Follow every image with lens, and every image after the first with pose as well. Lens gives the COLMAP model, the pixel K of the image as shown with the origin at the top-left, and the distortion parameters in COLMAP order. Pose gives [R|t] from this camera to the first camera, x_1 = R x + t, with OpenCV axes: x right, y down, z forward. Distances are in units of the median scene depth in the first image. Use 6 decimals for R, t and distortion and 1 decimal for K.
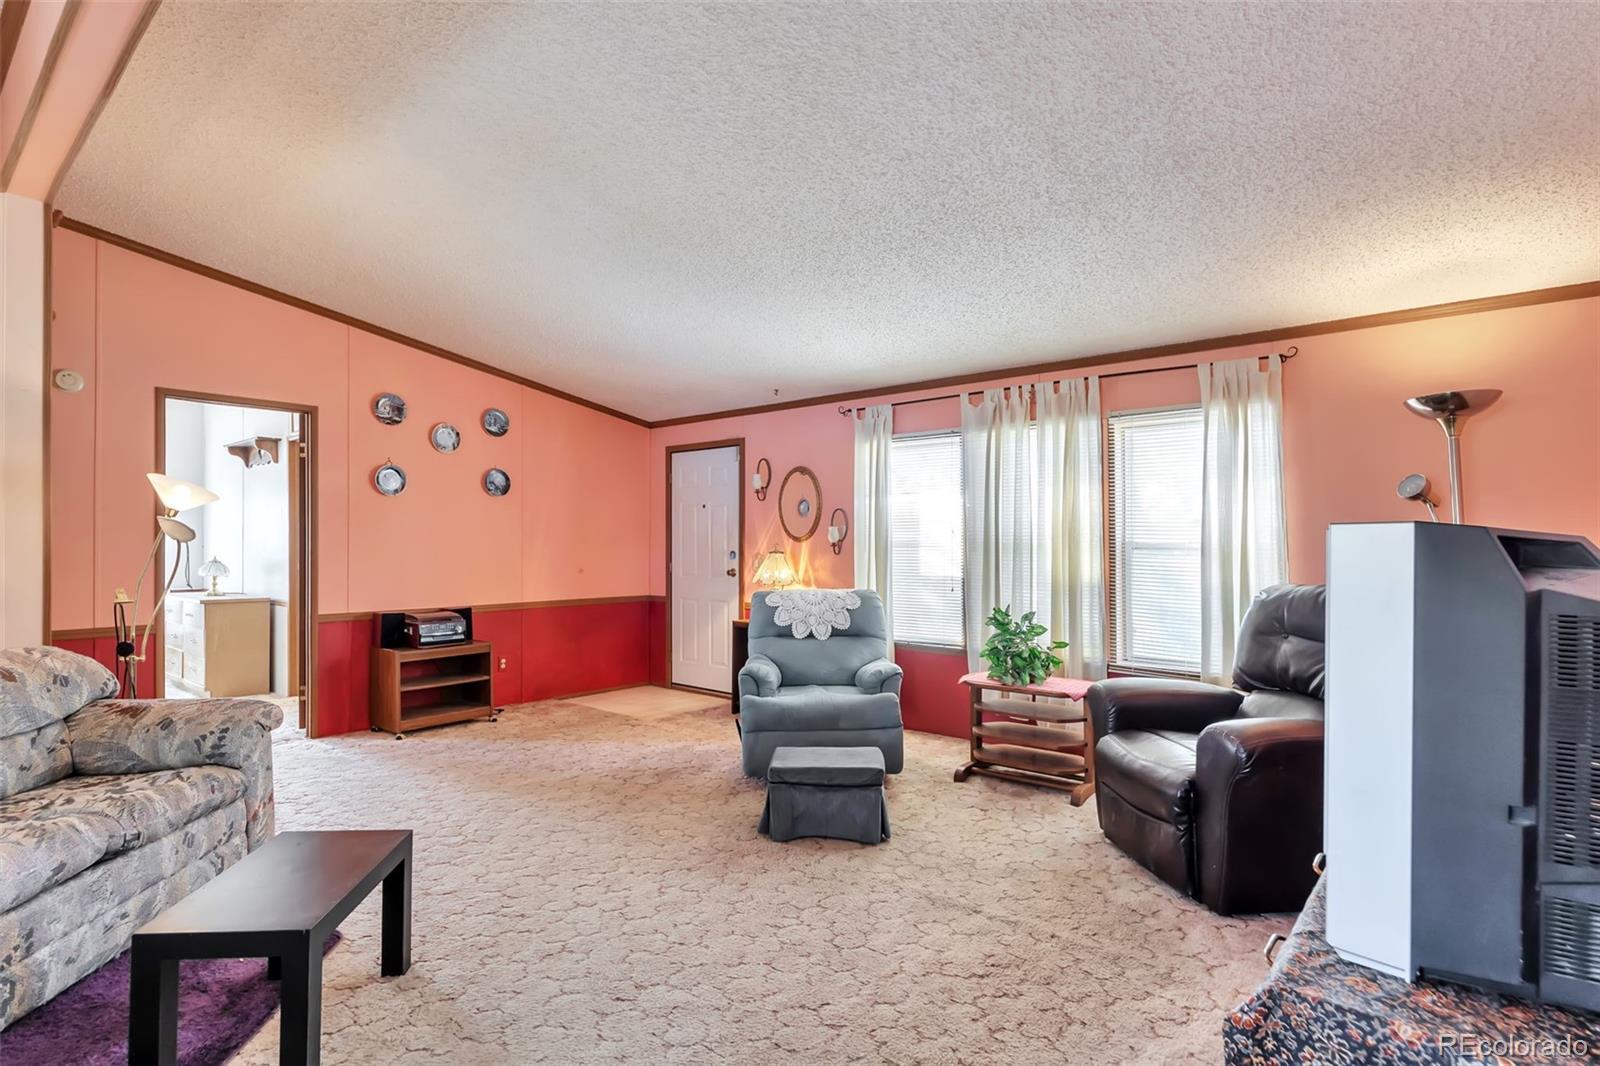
lens RADIAL K [[818.8, 0, 801.9], [0, 818.8, 537.7], [0, 0, 1]] dist [0.000148, -0.000034]
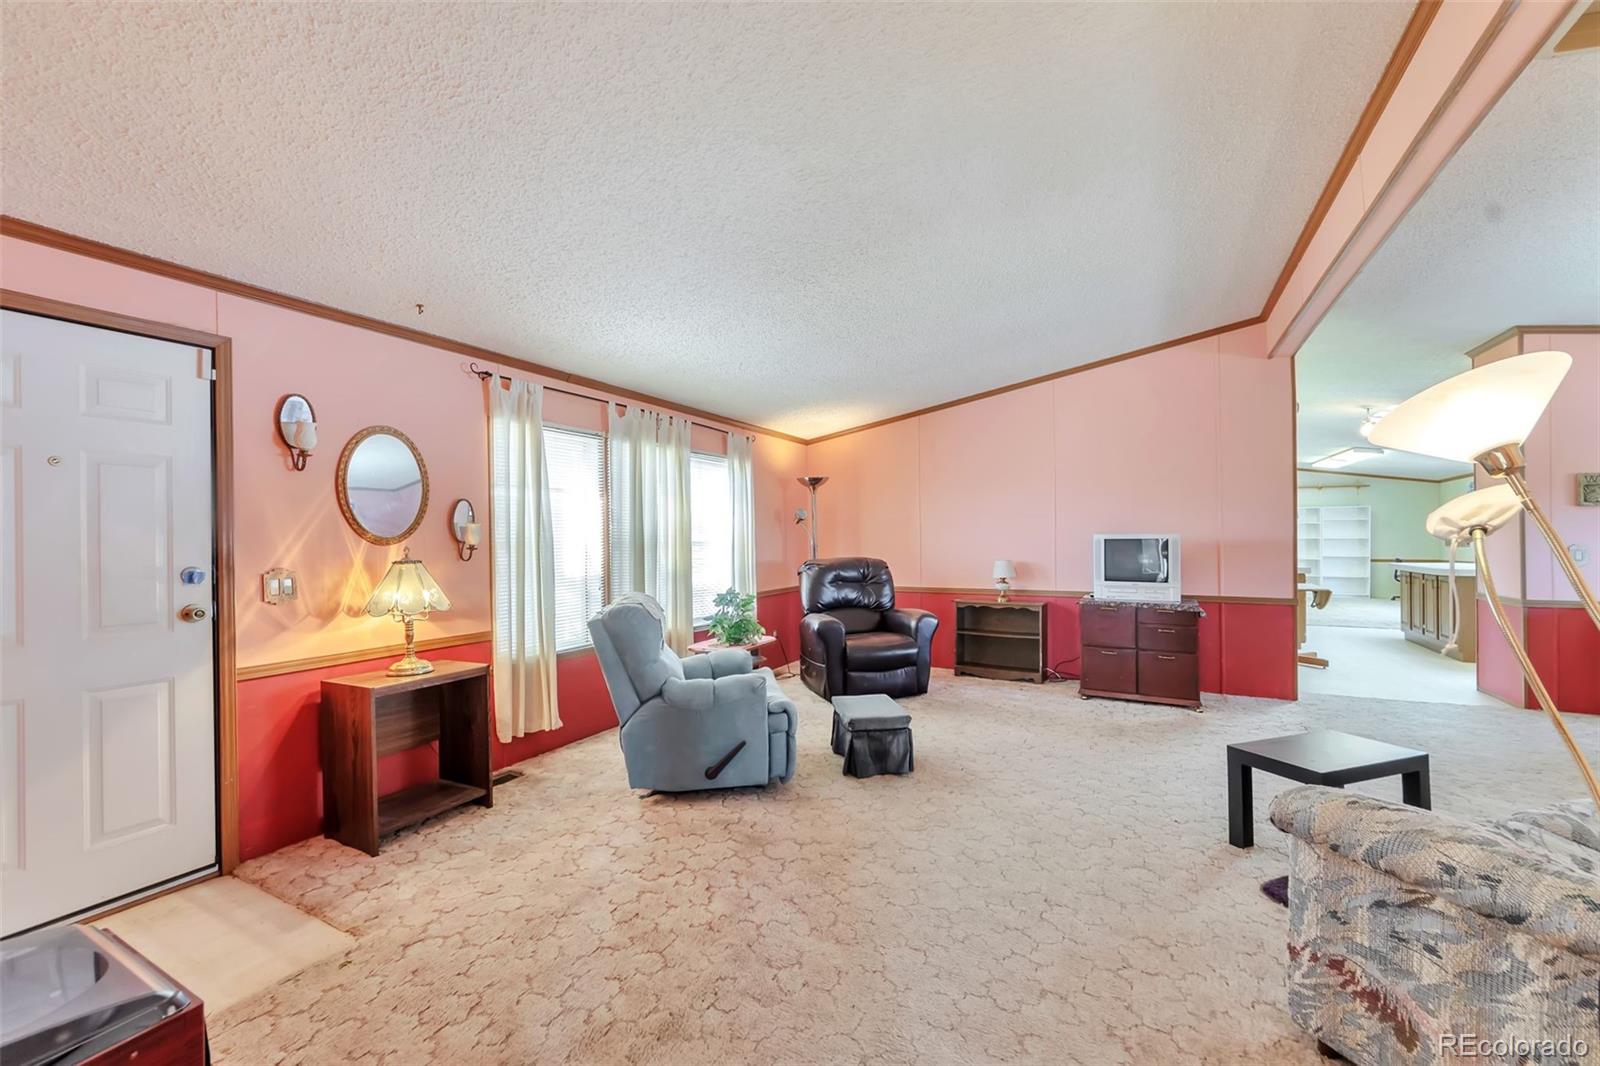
lens RADIAL K [[645.7, 0, 799.0], [0, 645.7, 528.3], [0, 0, 1]] dist [0.002794, 0.000417]
pose [[-0.223678, 0.008628, 0.974625, -0.652873], [0.001118, 0.999962, -0.008596, -0.004016], [-0.974663, -0.000833, -0.223679, 0.919290]]
